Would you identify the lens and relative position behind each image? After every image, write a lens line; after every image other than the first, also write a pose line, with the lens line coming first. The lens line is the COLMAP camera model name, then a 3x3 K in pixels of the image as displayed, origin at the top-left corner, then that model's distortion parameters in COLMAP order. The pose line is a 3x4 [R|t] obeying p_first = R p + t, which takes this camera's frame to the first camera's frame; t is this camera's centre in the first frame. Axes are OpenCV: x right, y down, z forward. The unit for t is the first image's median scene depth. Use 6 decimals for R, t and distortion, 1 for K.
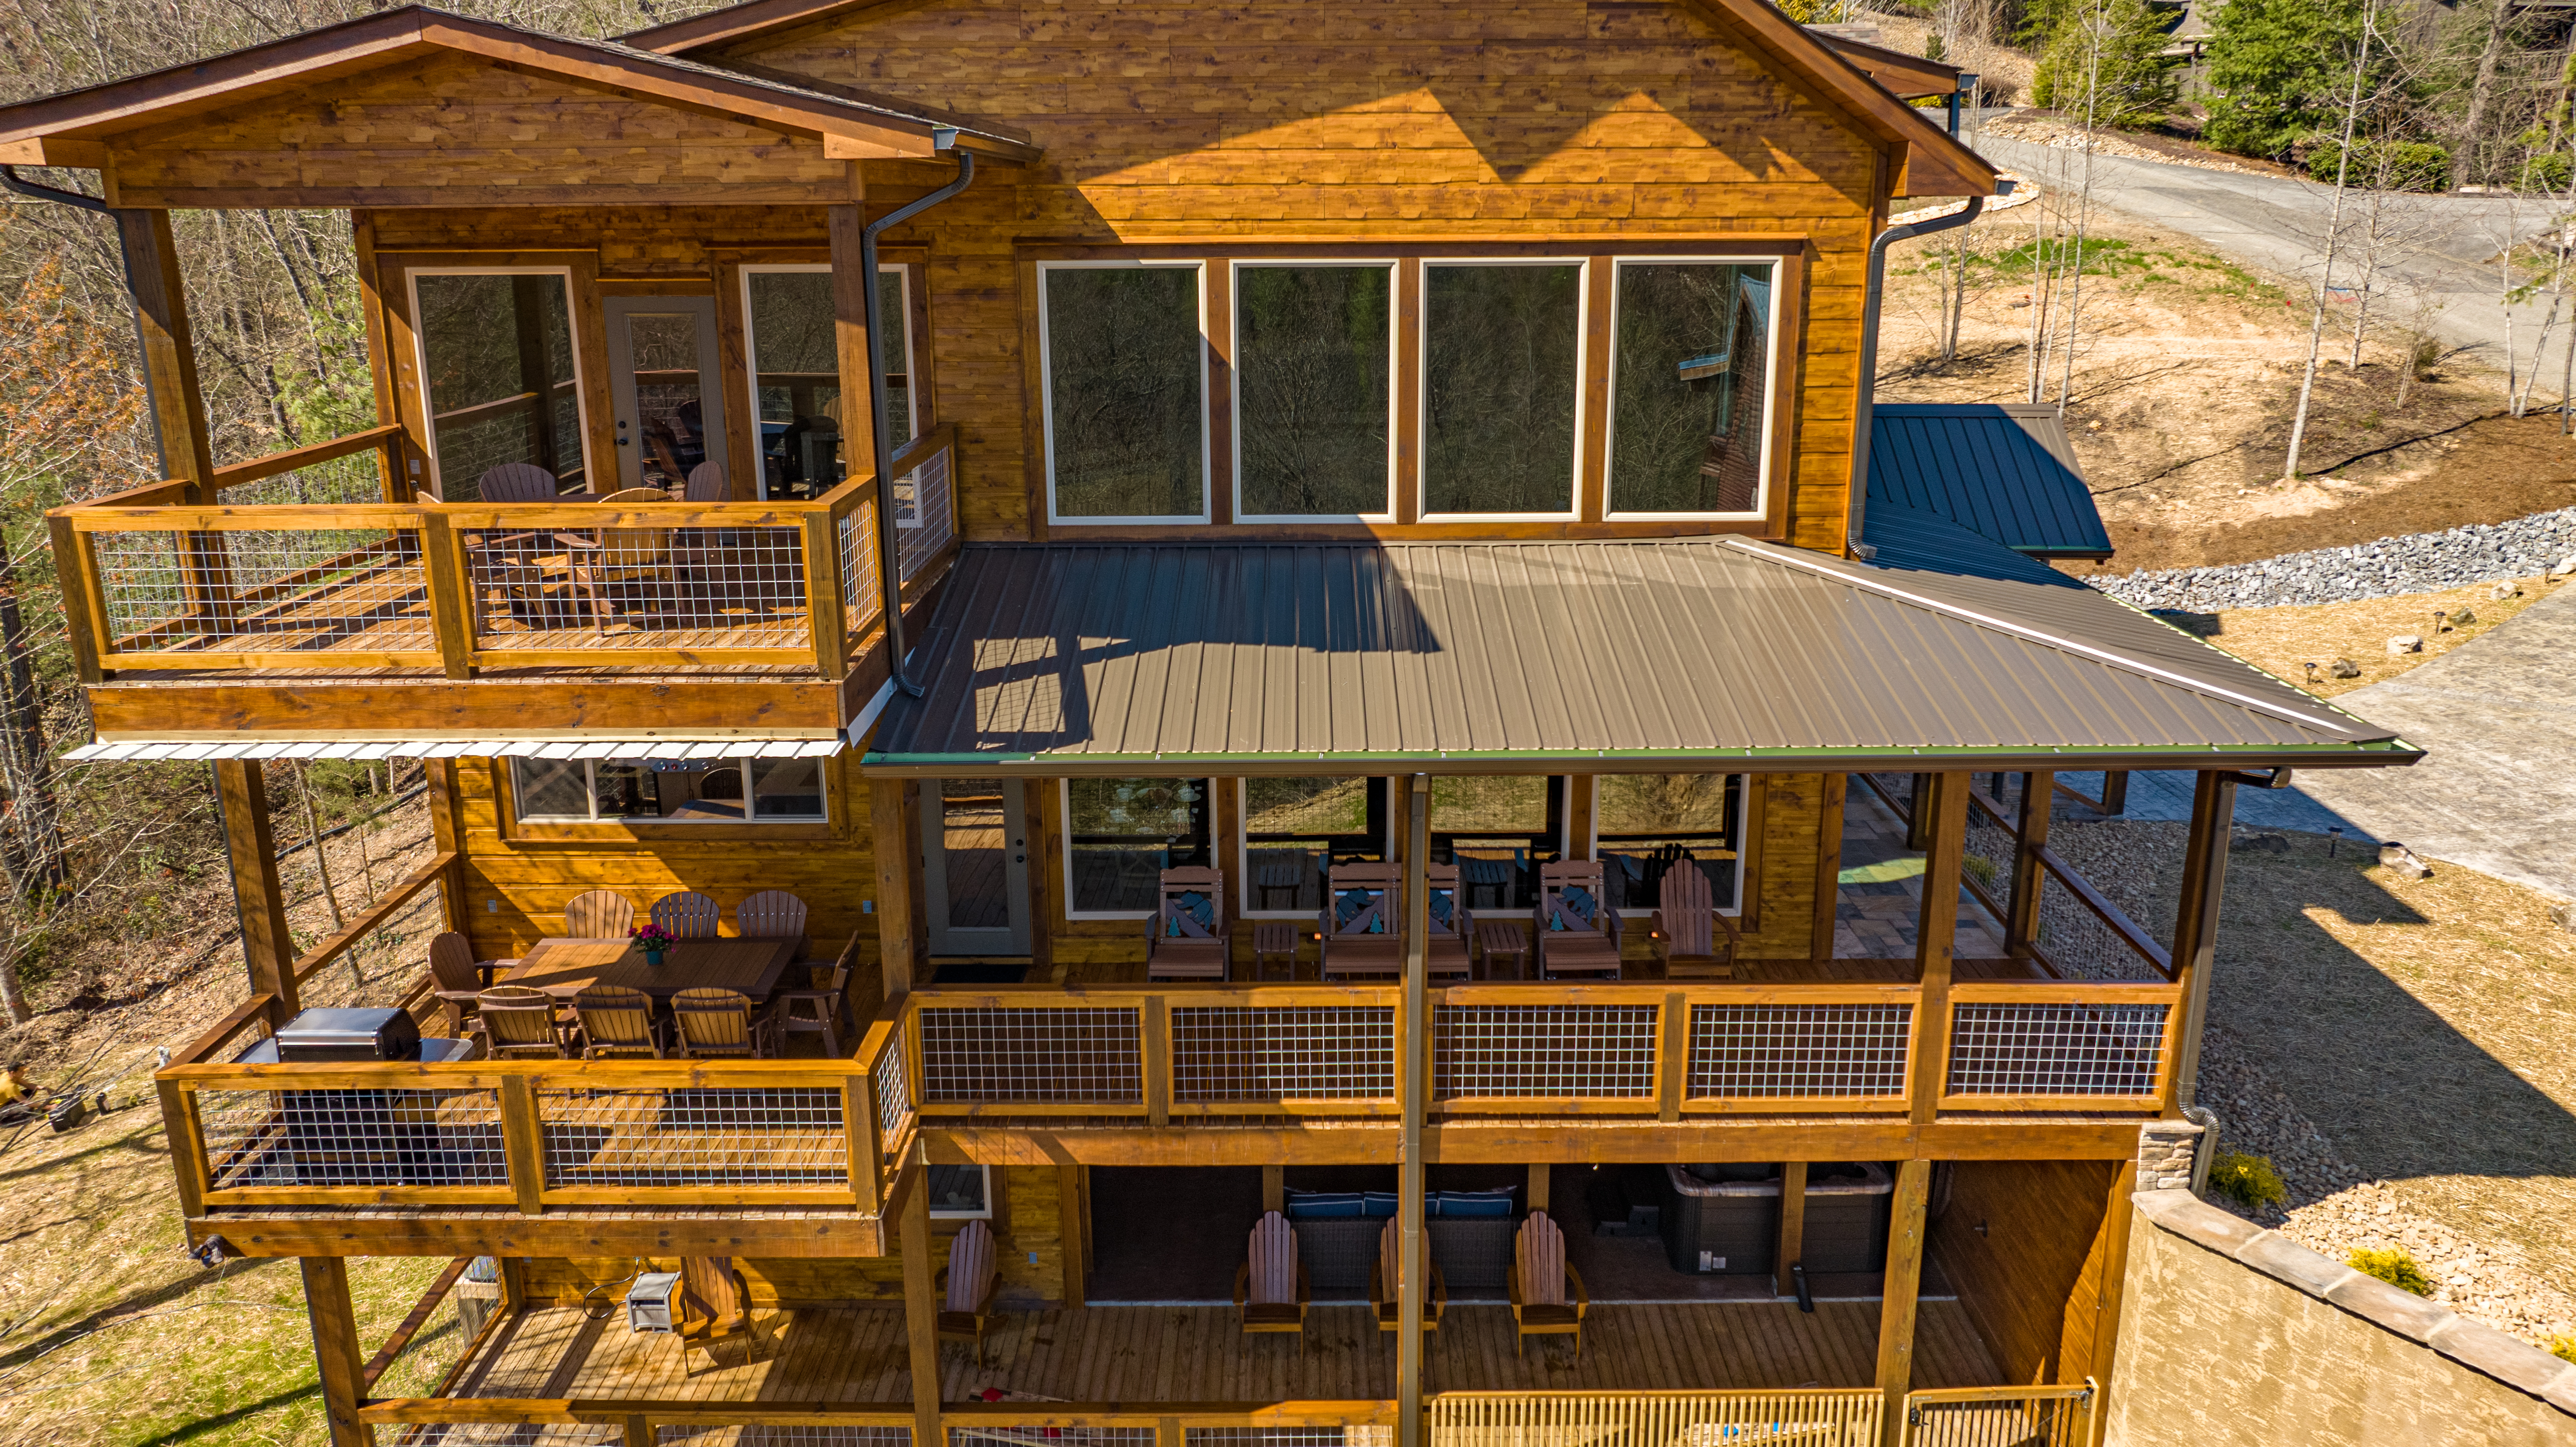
lens RADIAL K [[1816.8, 0, 1288.0], [0, 1816.8, 723.5], [0, 0, 1]] dist [-0.034270, 0.031799]
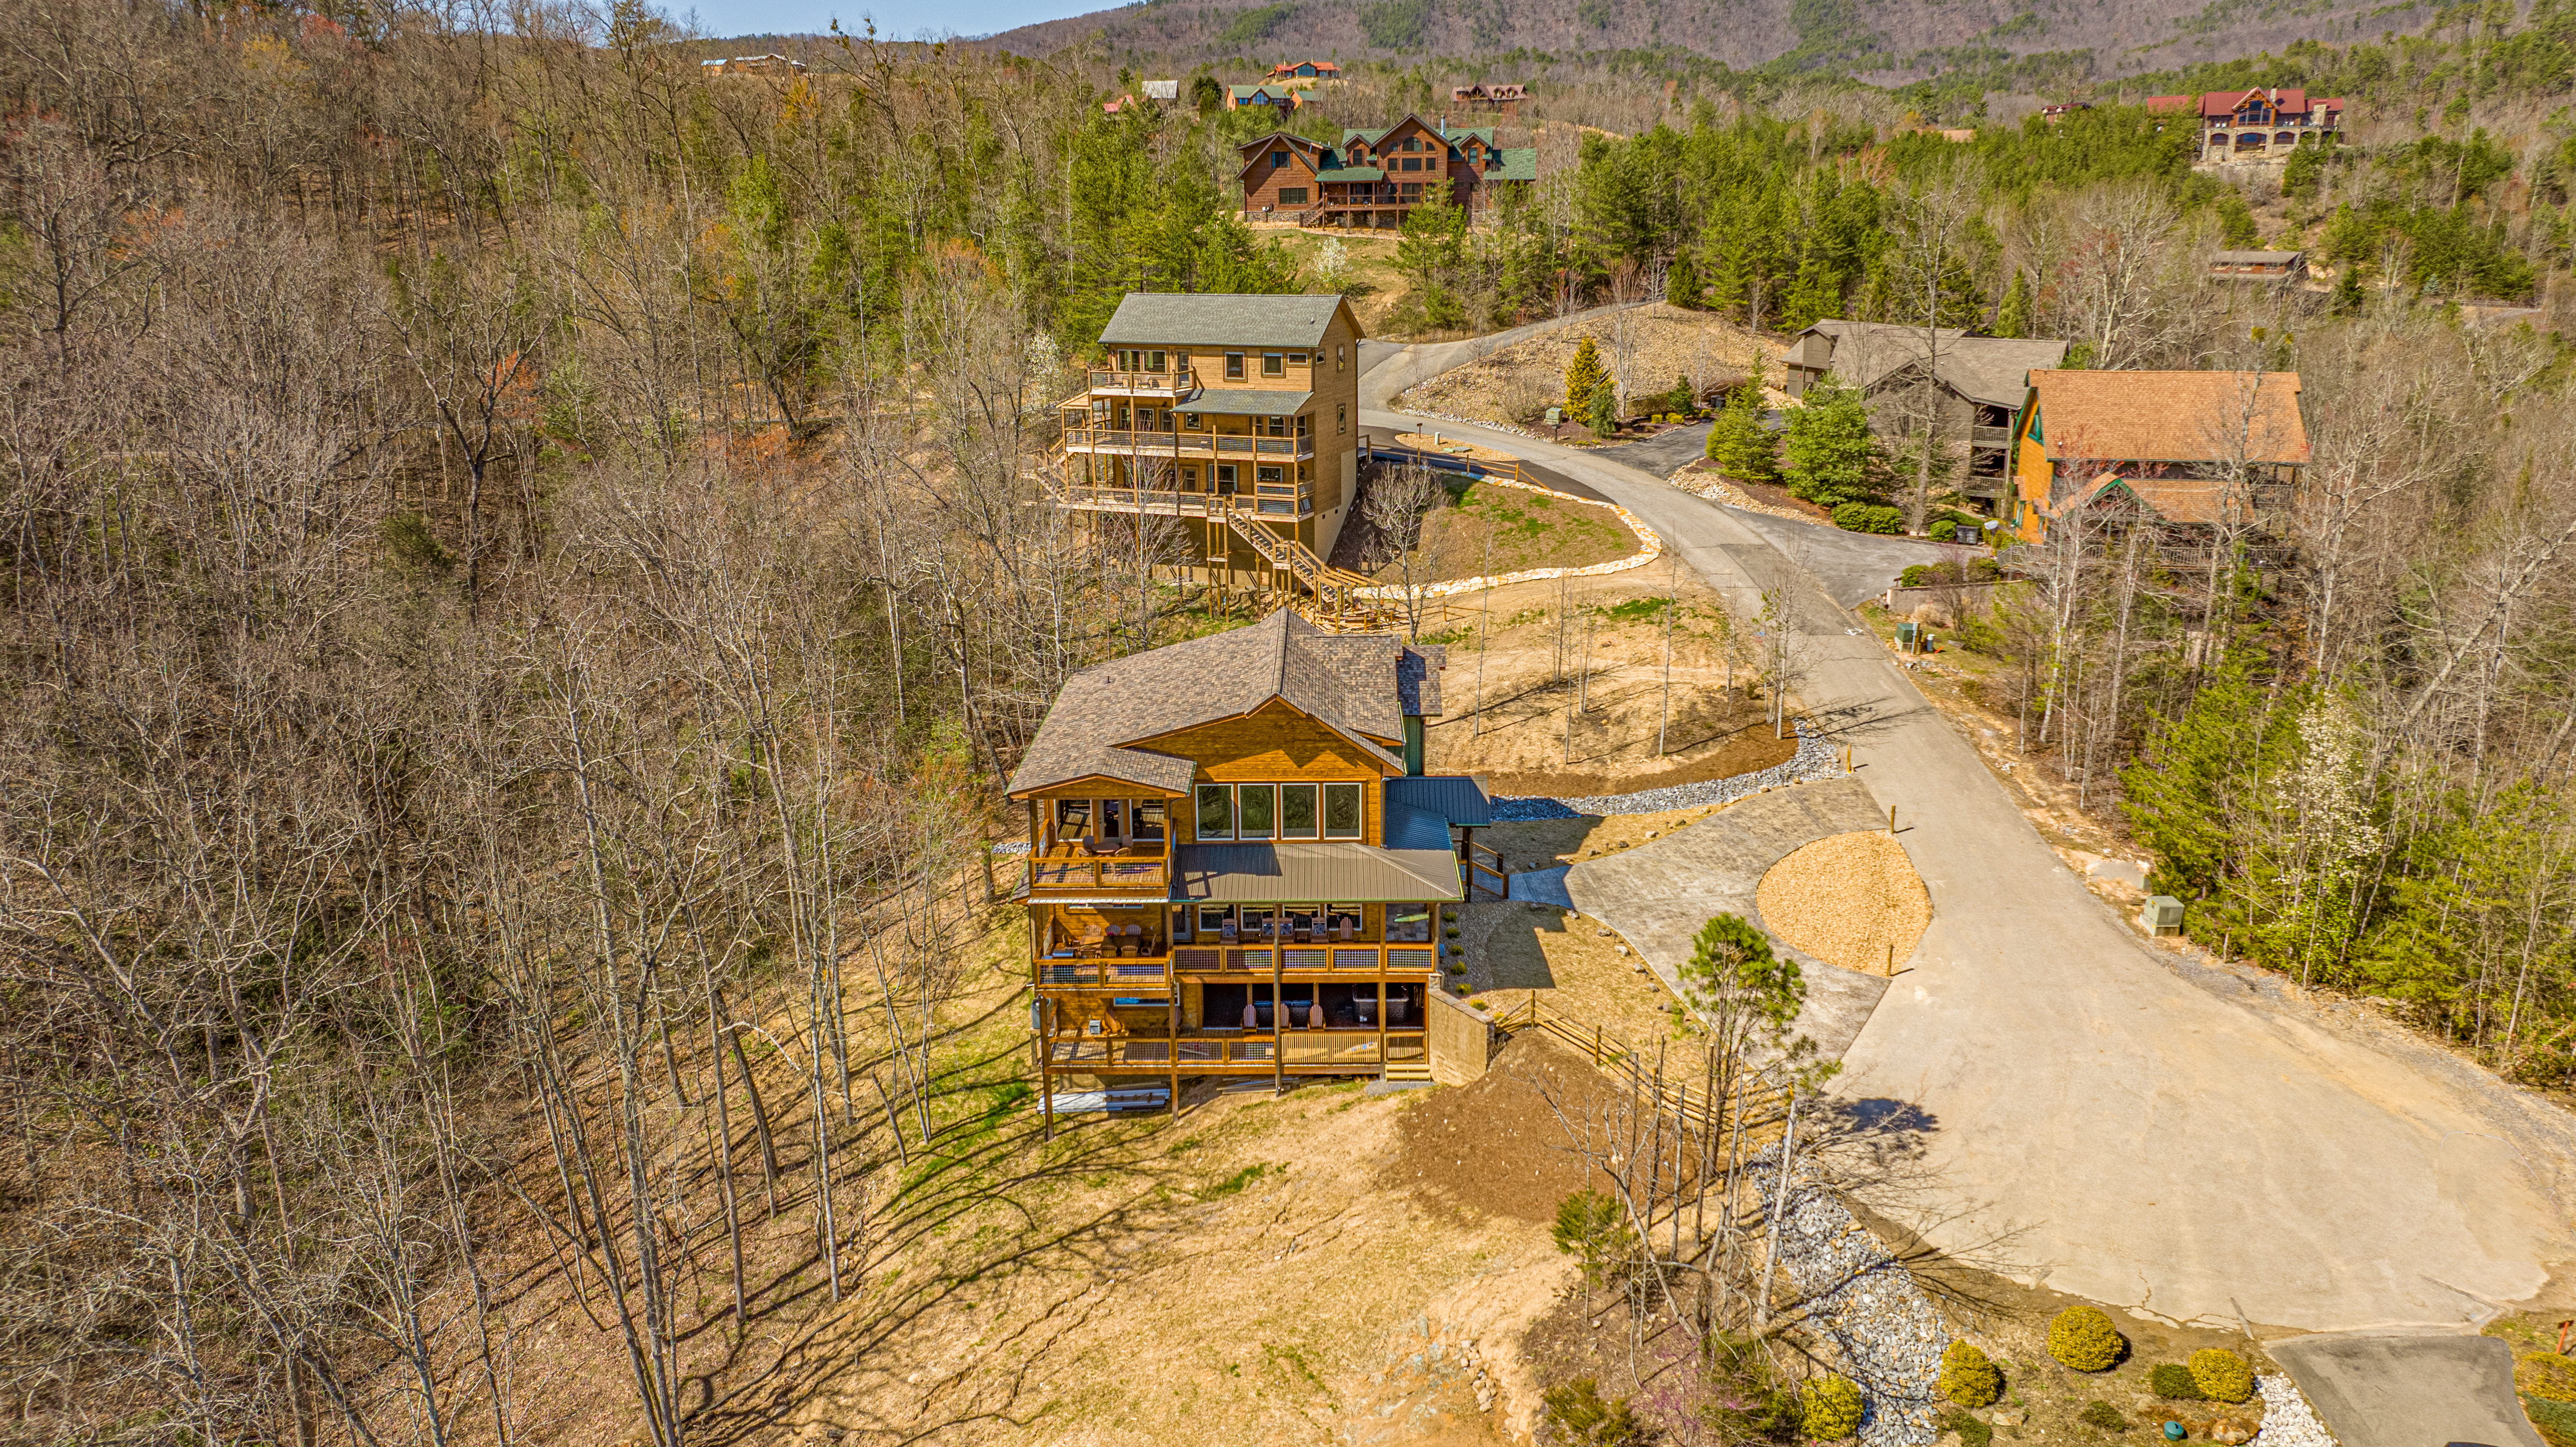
lens RADIAL K [[1807.6, 0, 1288.0], [0, 1807.6, 723.5], [0, 0, 1]] dist [-0.000208, -0.051406]
pose [[0.999953, -0.000077, -0.009730, 0.136744], [0.000058, 0.999998, -0.001935, -0.404533], [0.009730, 0.001934, 0.999951, -3.545010]]
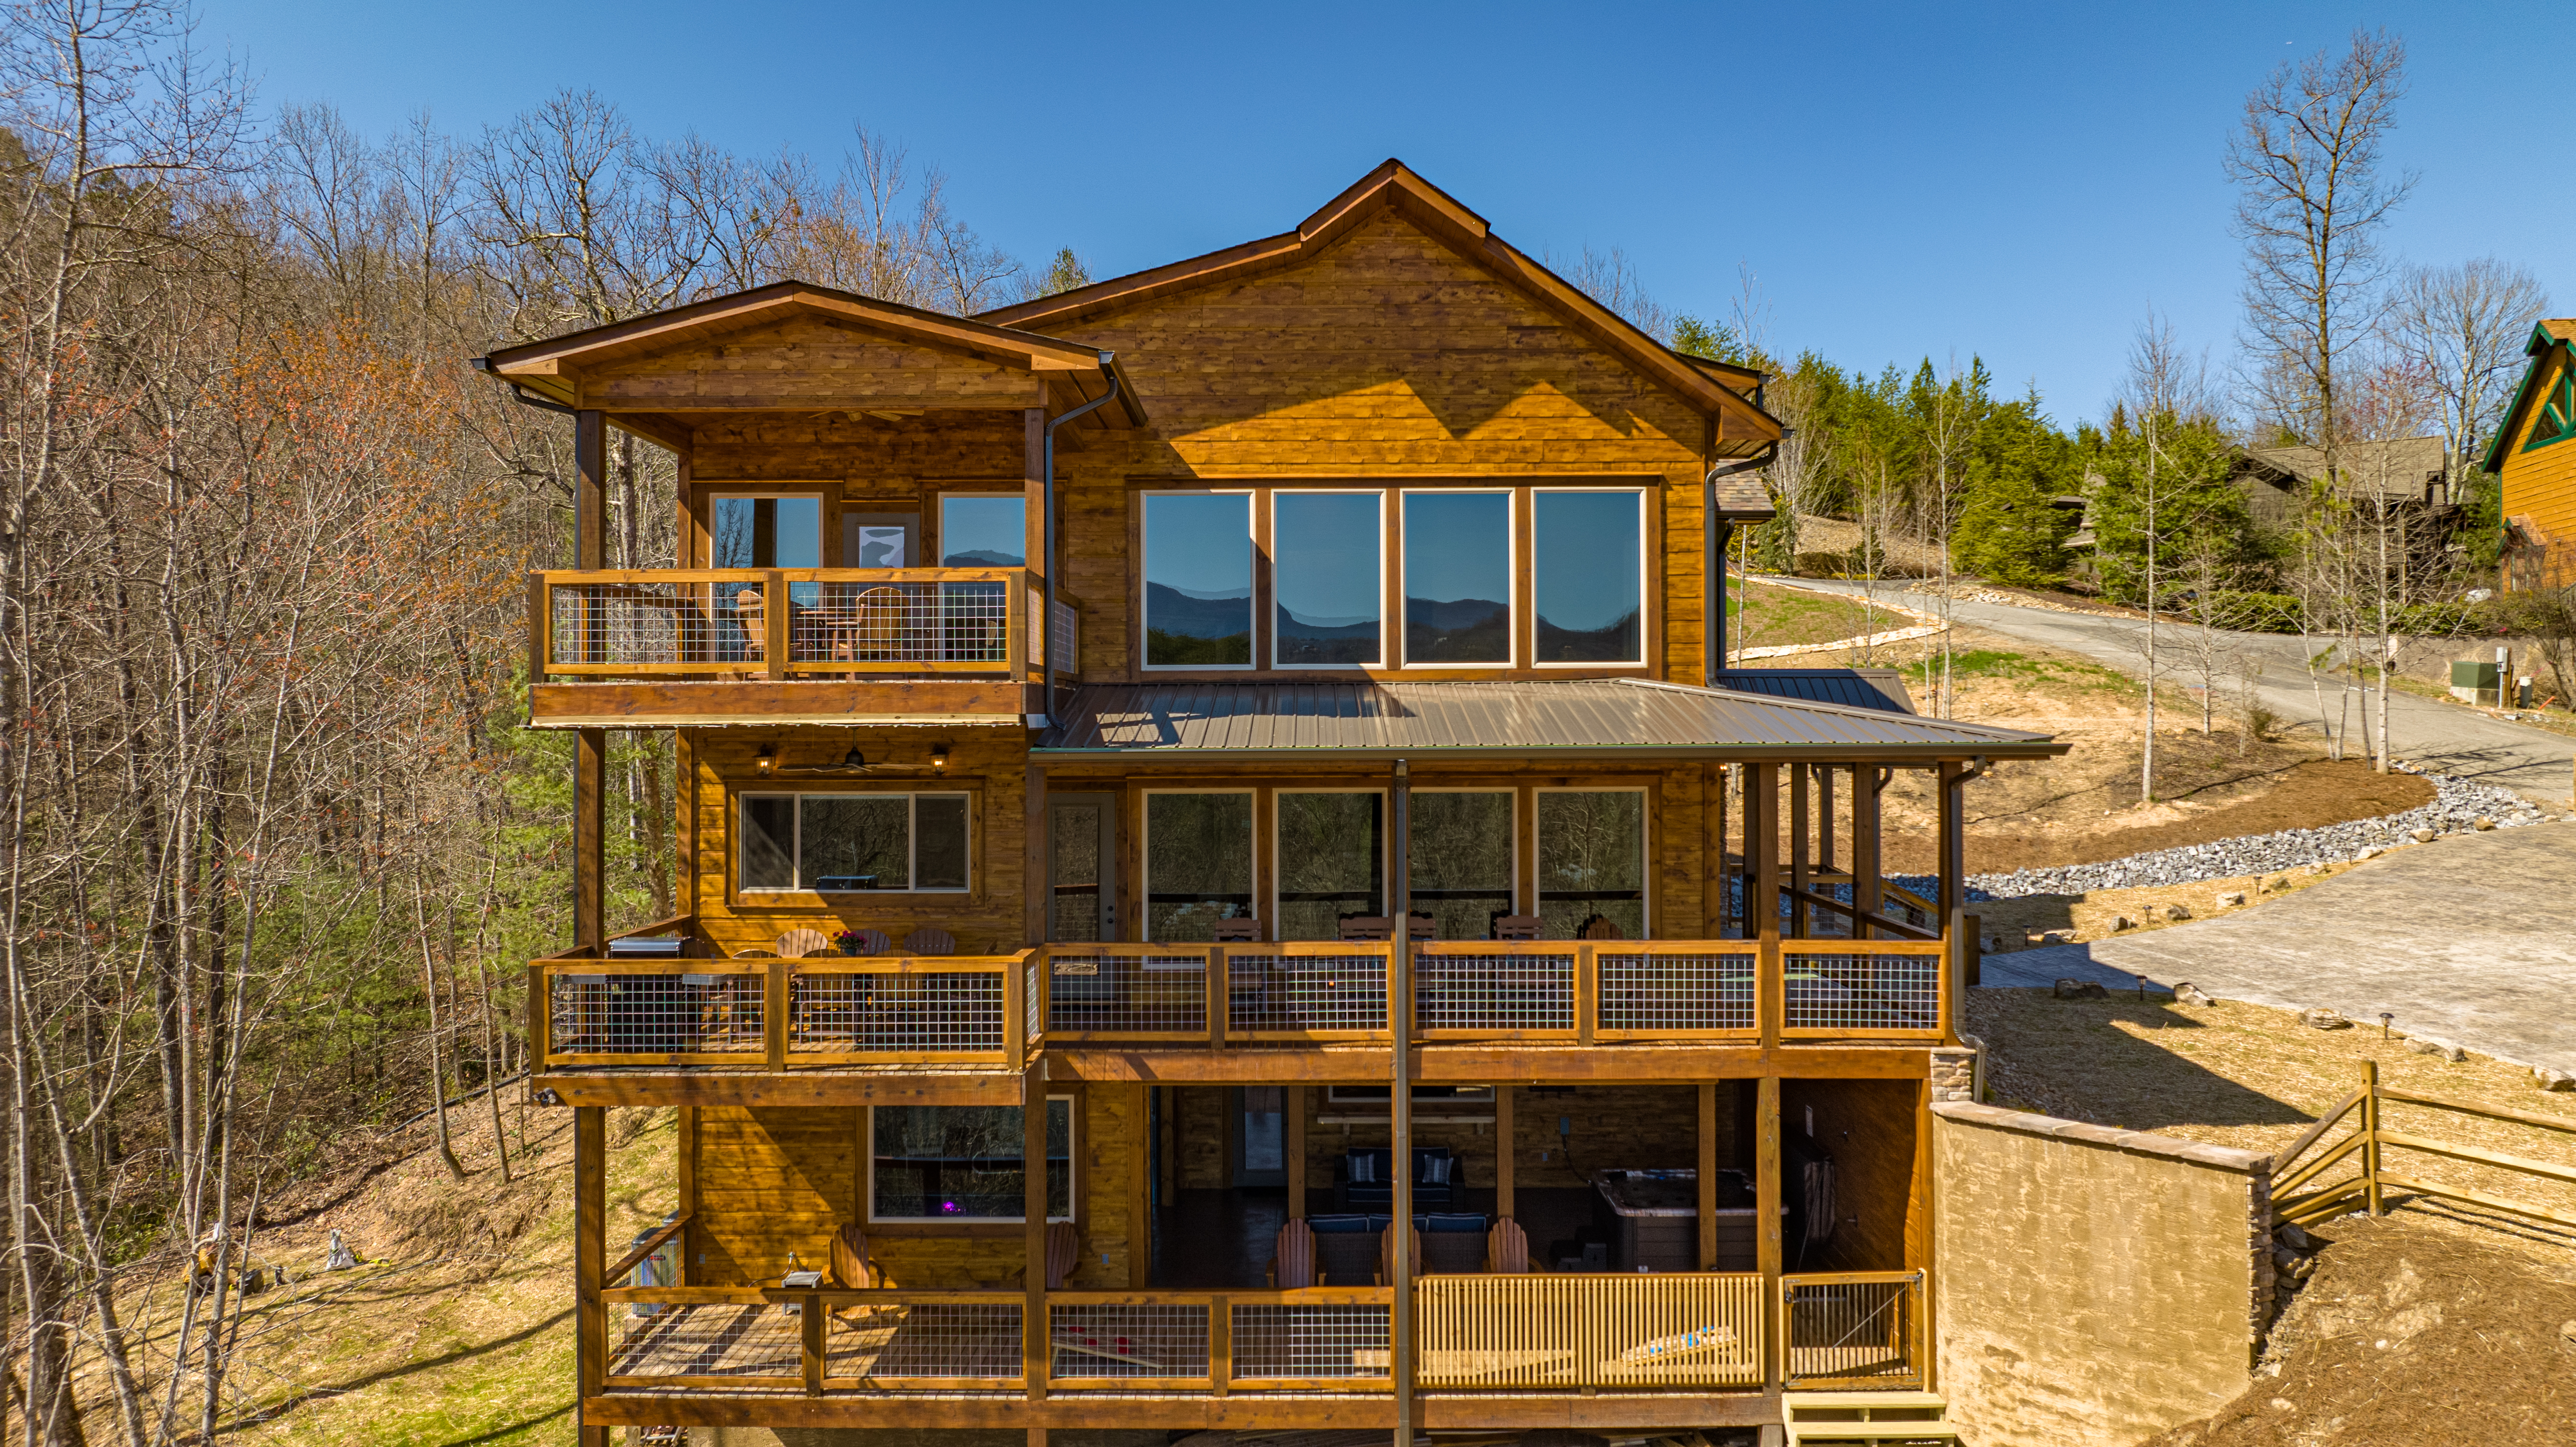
lens RADIAL K [[1807.8, 0, 1288.0], [0, 1807.8, 723.5], [0, 0, 1]] dist [-0.000208, -0.051406]
pose [[0.999982, 0.003058, -0.005123, -0.010421], [-0.004364, 0.960418, -0.278527, 0.344520], [0.004068, 0.278545, 0.960415, -0.369412]]
